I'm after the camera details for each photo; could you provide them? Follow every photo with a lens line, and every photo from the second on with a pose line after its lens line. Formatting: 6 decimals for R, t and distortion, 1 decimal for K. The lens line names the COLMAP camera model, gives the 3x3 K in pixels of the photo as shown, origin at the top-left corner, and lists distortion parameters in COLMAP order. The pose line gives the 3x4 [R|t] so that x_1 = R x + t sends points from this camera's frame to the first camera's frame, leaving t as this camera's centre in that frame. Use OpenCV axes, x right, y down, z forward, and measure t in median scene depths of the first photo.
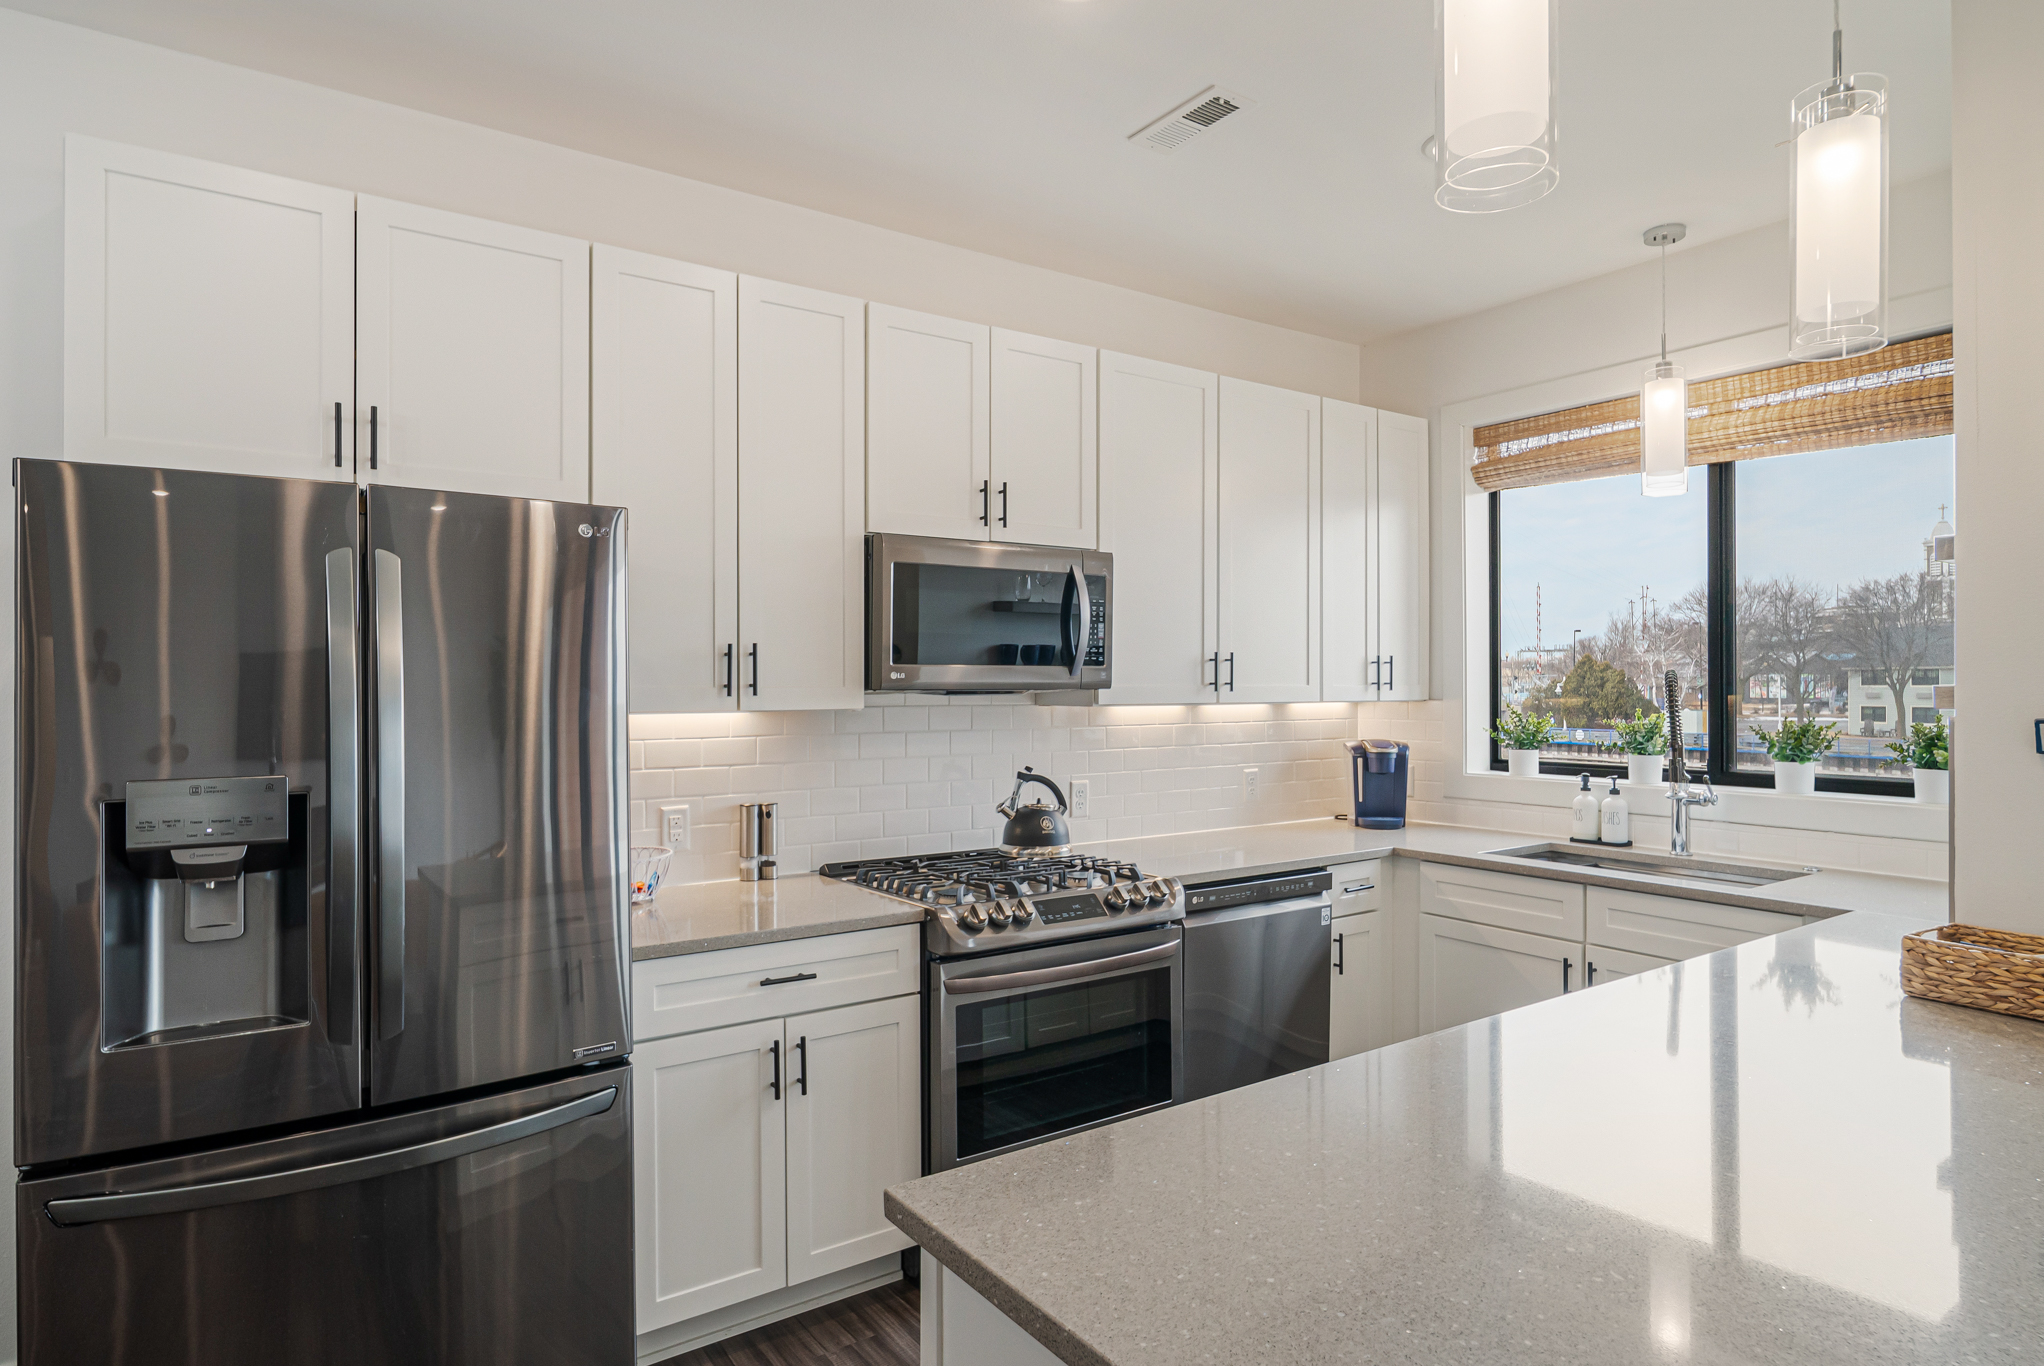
lens RADIAL K [[1139.1, 0, 1022.0], [0, 1139.1, 683.0], [0, 0, 1]] dist [-0.007452, -0.000611]
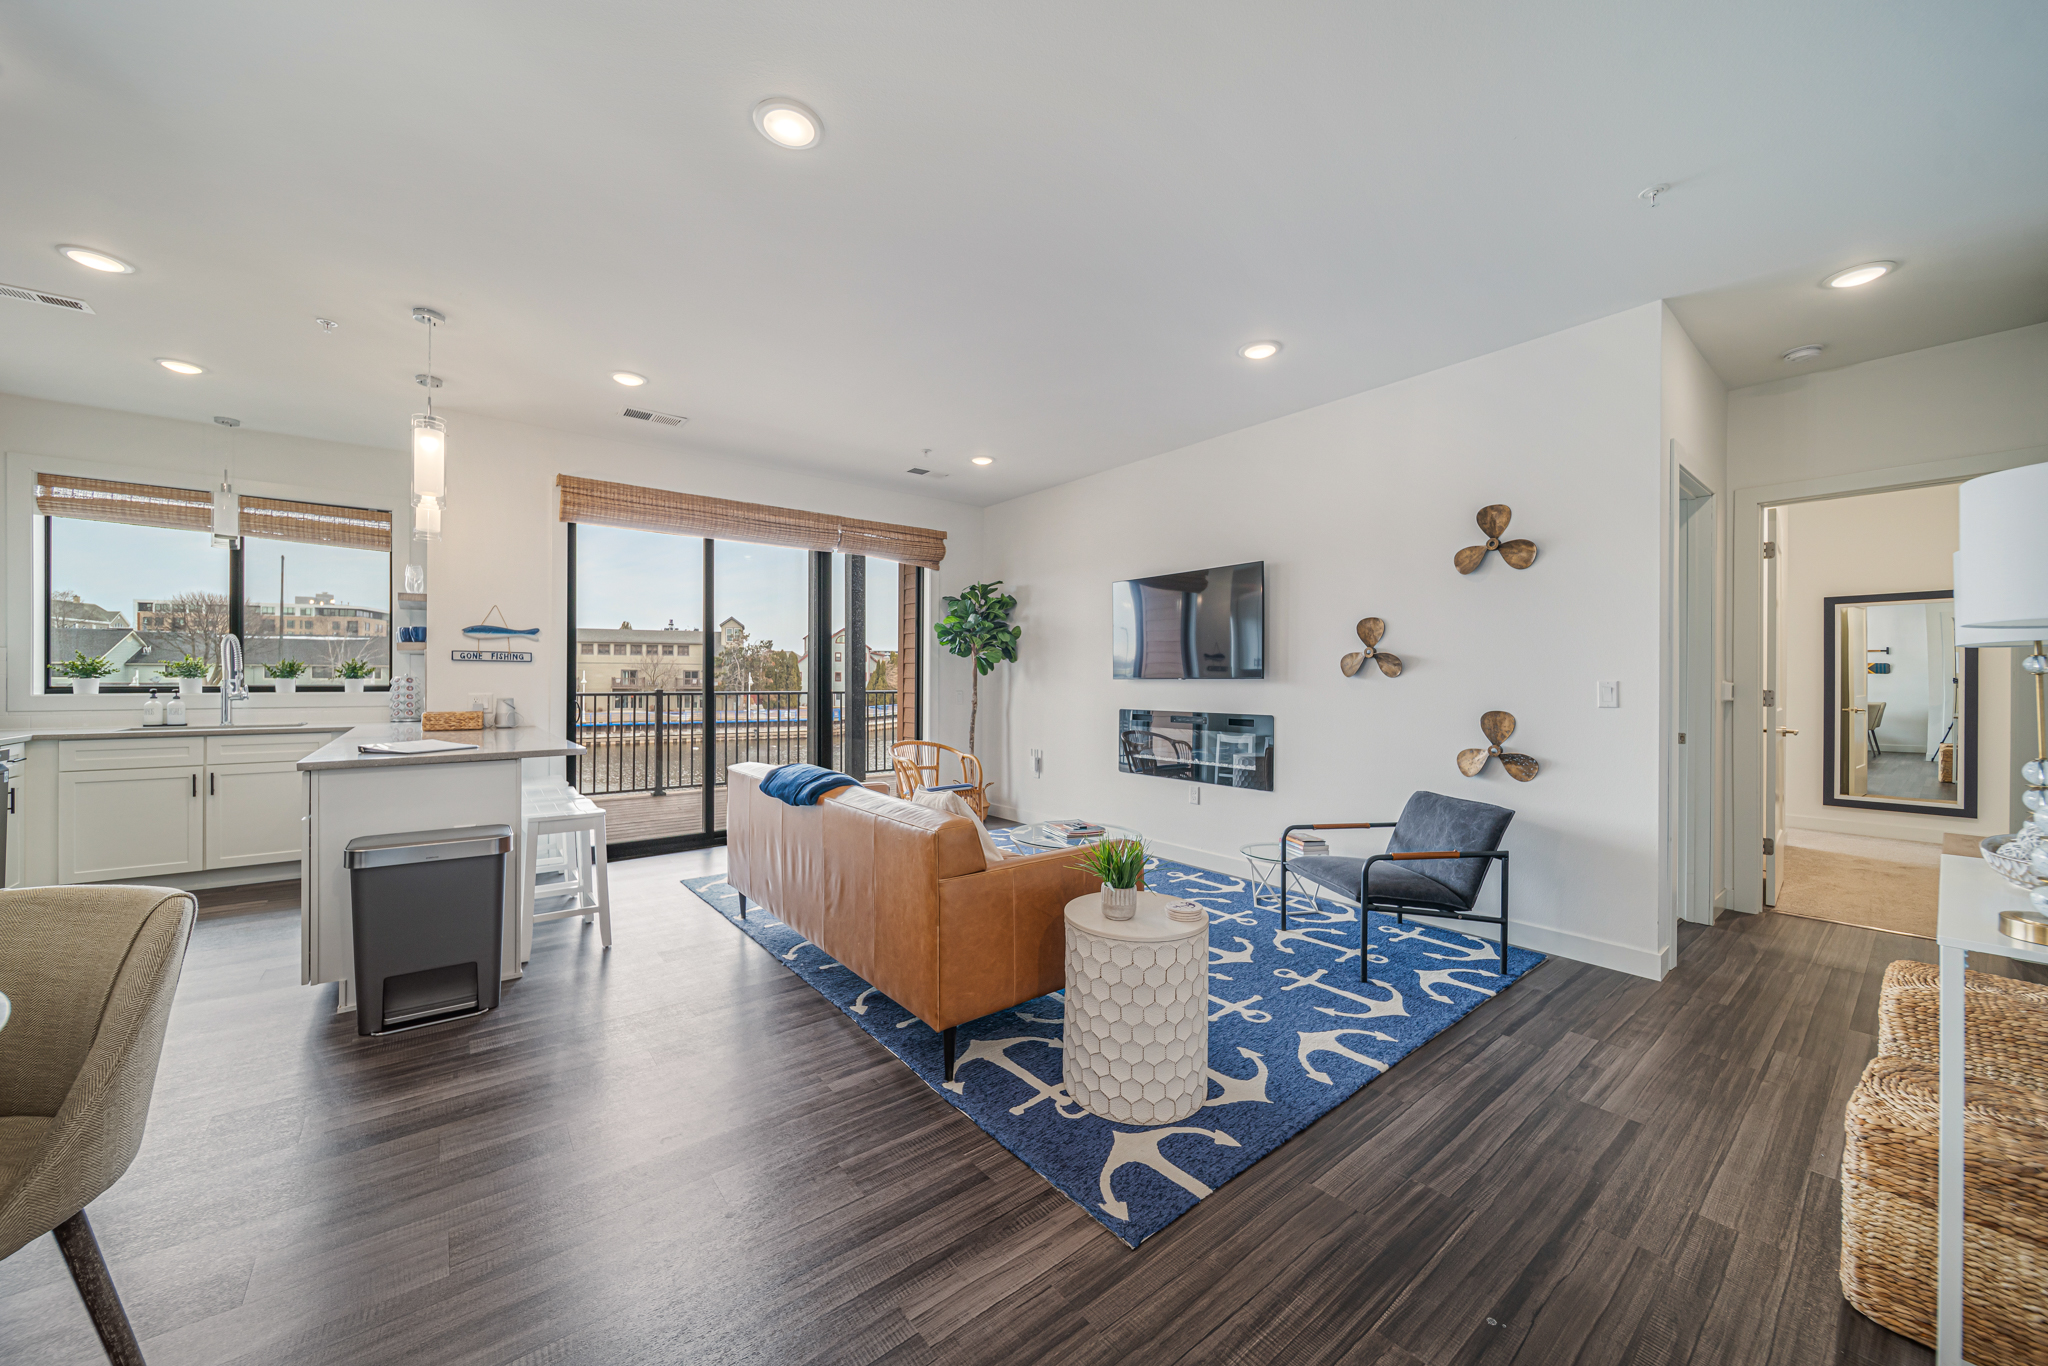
lens RADIAL K [[739.2, 0, 1017.2], [0, 739.2, 680.0], [0, 0, 1]] dist [-0.005027, -0.000300]
pose [[-0.061014, 0.003802, 0.998130, -0.848658], [-0.005095, 0.999979, -0.004121, 0.069884], [-0.998124, -0.005337, -0.060993, -0.343126]]
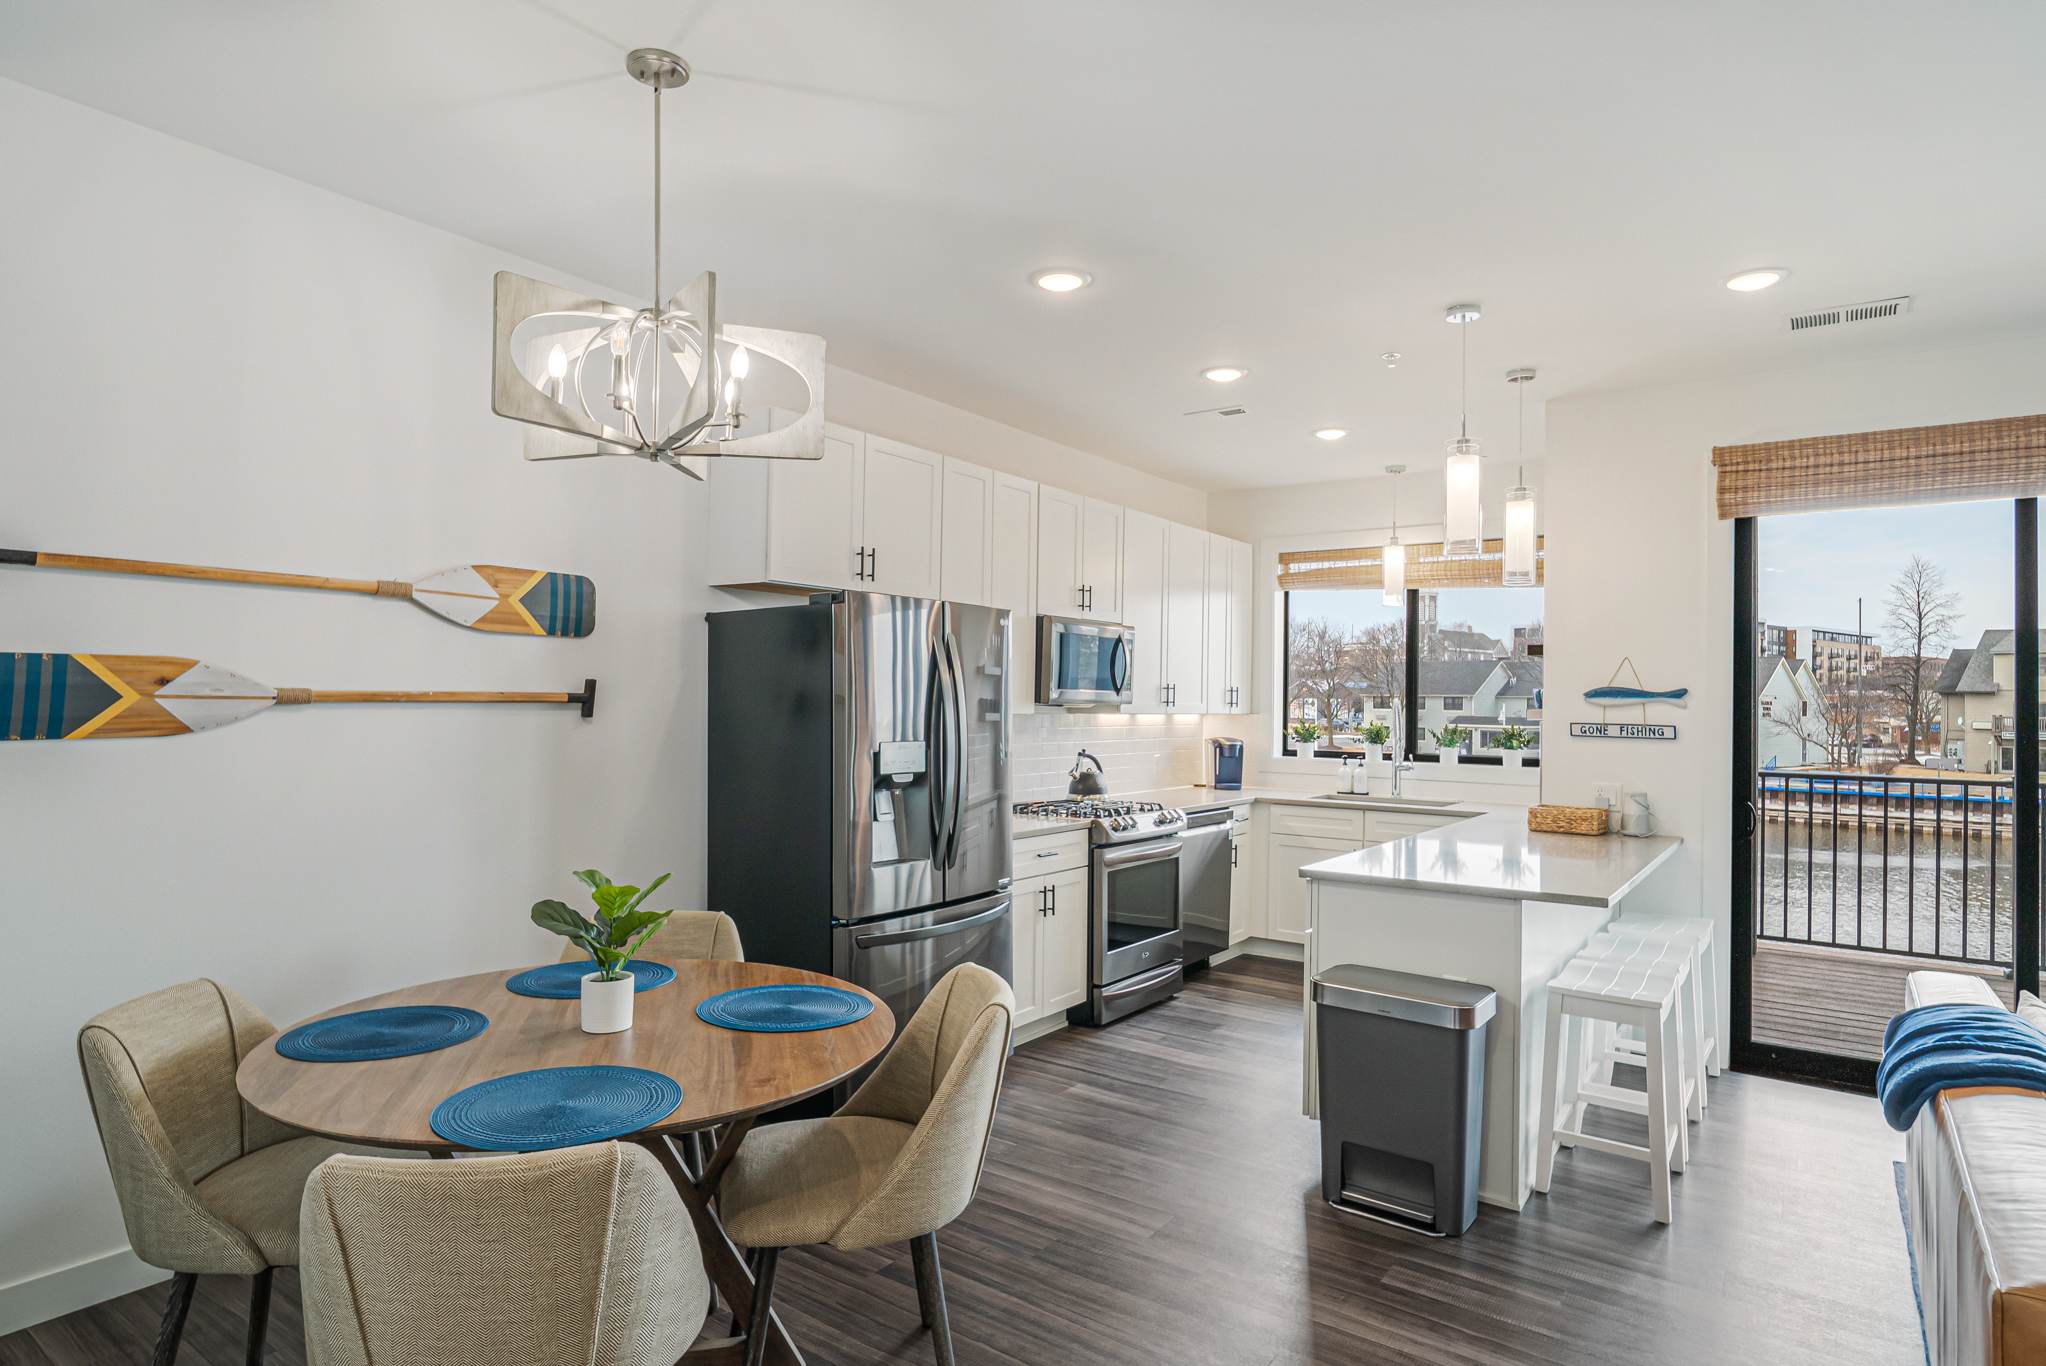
lens RADIAL K [[1132.5, 0, 1023.0], [0, 1132.5, 683.0], [0, 0, 1]] dist [0.000685, 0.001258]
pose [[0.941634, 0.022309, 0.335898, -0.652158], [-0.018337, 0.999719, -0.014995, 0.001615], [-0.336139, 0.007960, 0.941779, -0.570468]]
